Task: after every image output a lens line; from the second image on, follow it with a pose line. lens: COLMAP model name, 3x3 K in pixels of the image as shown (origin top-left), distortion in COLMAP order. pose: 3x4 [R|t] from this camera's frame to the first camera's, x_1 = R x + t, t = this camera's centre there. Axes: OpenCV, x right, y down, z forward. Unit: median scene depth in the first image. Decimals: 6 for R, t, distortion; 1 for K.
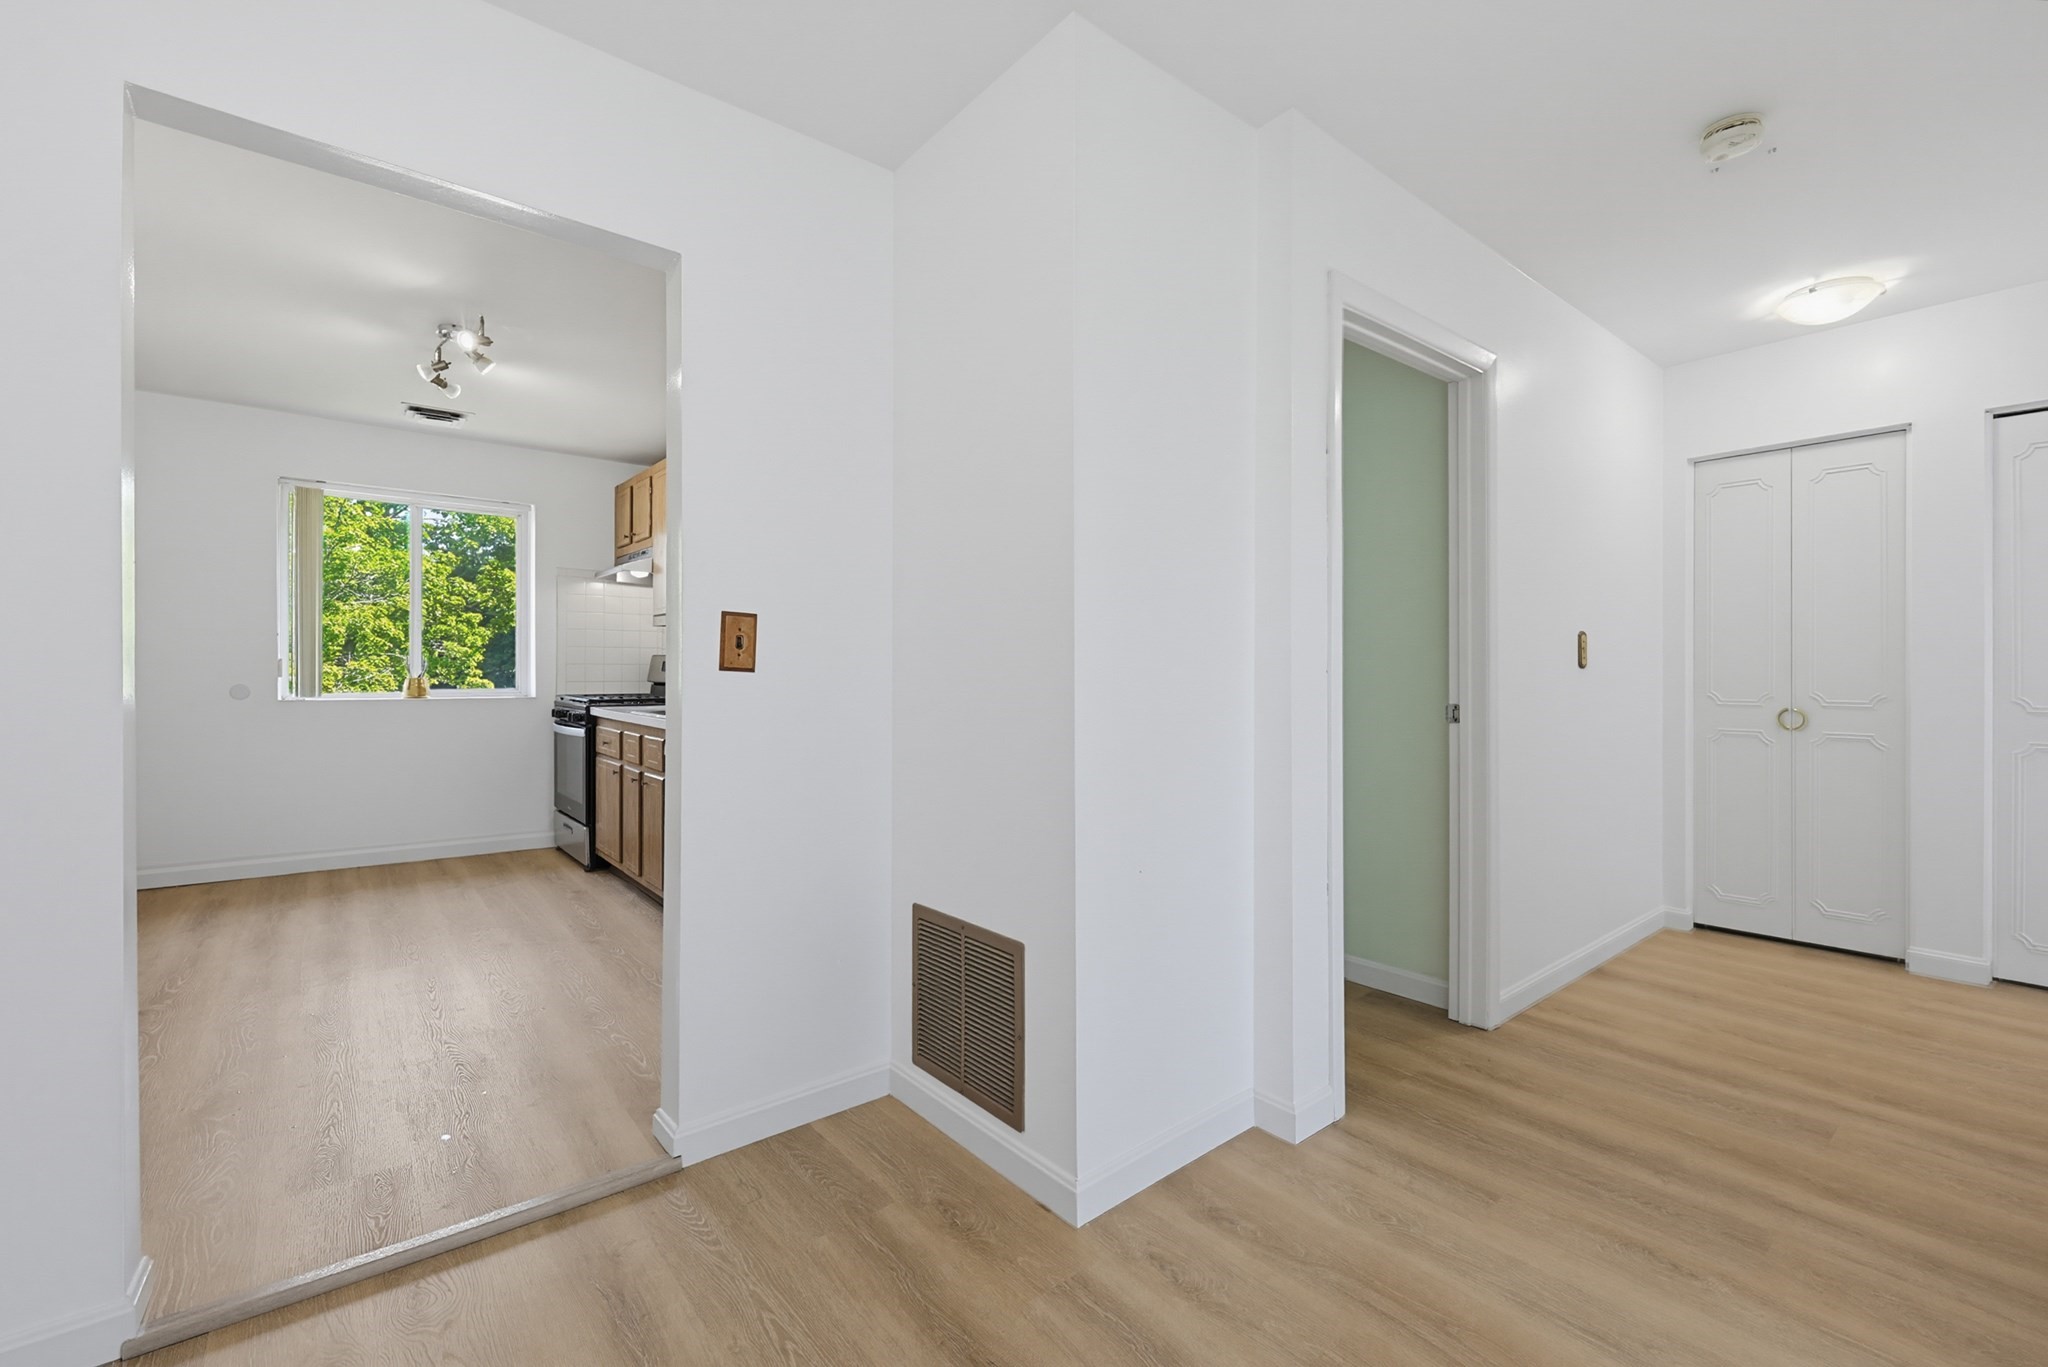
lens RADIAL K [[877.6, 0, 1008.4], [0, 877.6, 674.5], [0, 0, 1]] dist [-0.002830, 0.001225]
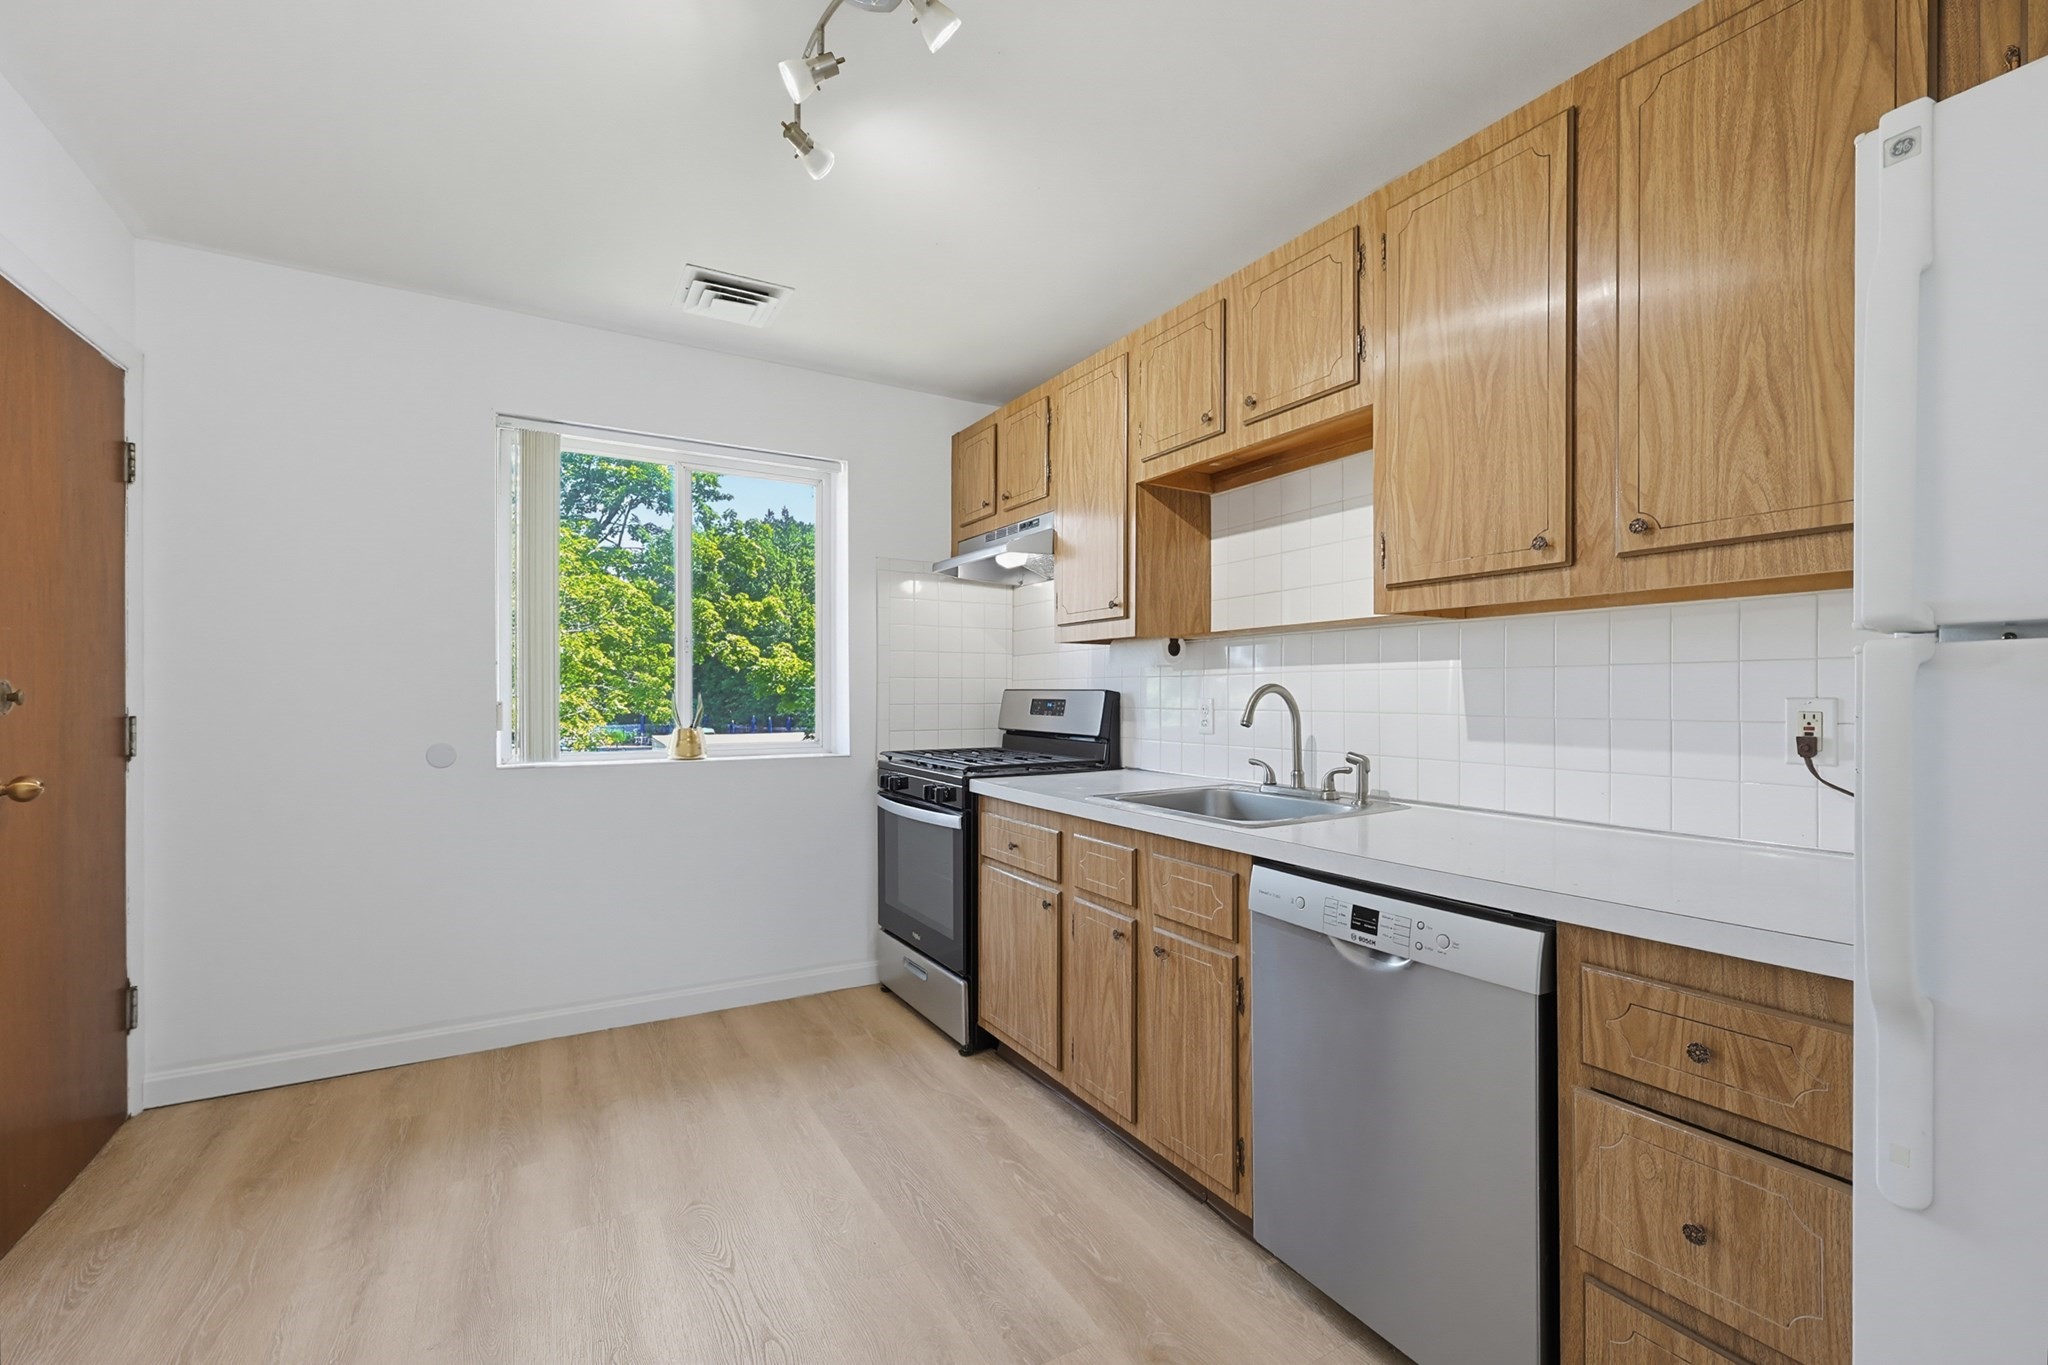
lens RADIAL K [[877.6, 0, 1025.1], [0, 877.6, 696.8], [0, 0, 1]] dist [-0.002830, 0.001225]
pose [[0.989509, -0.004606, -0.144401, -0.345536], [0.003986, 0.999982, -0.004587, -0.015295], [0.144419, 0.003964, 0.989509, 0.406903]]
